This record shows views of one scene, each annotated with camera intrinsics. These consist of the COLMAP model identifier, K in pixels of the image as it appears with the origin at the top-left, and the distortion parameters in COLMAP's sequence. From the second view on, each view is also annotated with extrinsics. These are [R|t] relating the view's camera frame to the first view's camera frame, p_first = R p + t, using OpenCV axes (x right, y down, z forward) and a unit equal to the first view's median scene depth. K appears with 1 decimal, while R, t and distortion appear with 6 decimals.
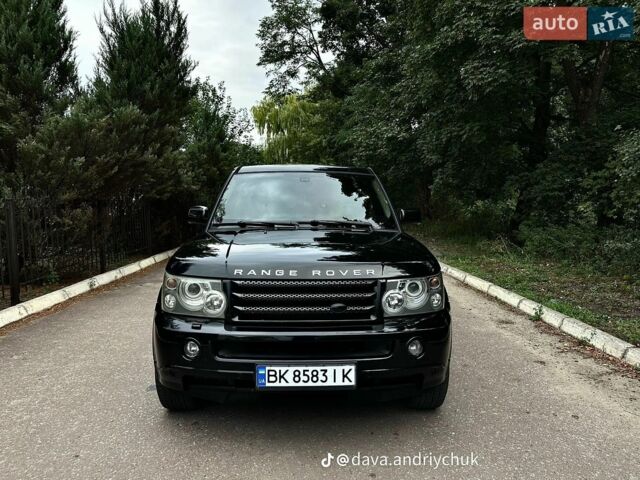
lens RADIAL K [[462.2, 0, 316.5], [0, 462.2, 241.0], [0, 0, 1]] dist [0.000986, -0.046122]
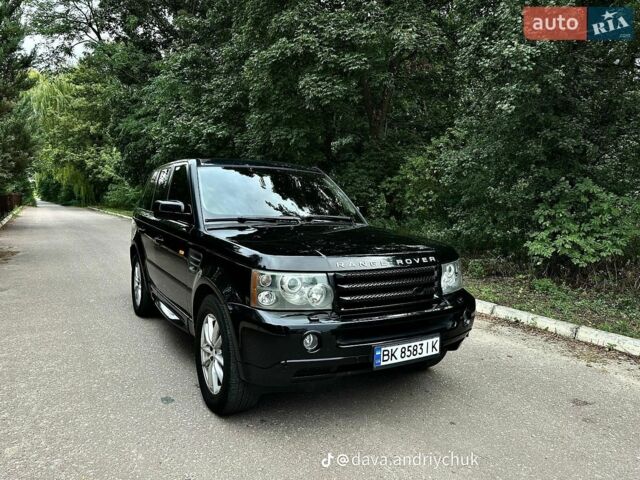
lens RADIAL K [[462.2, 0, 275.3], [0, 462.2, 243.0], [0, 0, 1]] dist [0.000986, -0.046122]
pose [[0.875638, -0.024434, 0.482350, -0.735767], [0.016599, 0.999652, 0.020505, -0.007483], [-0.482683, -0.009949, 0.875739, 0.126236]]
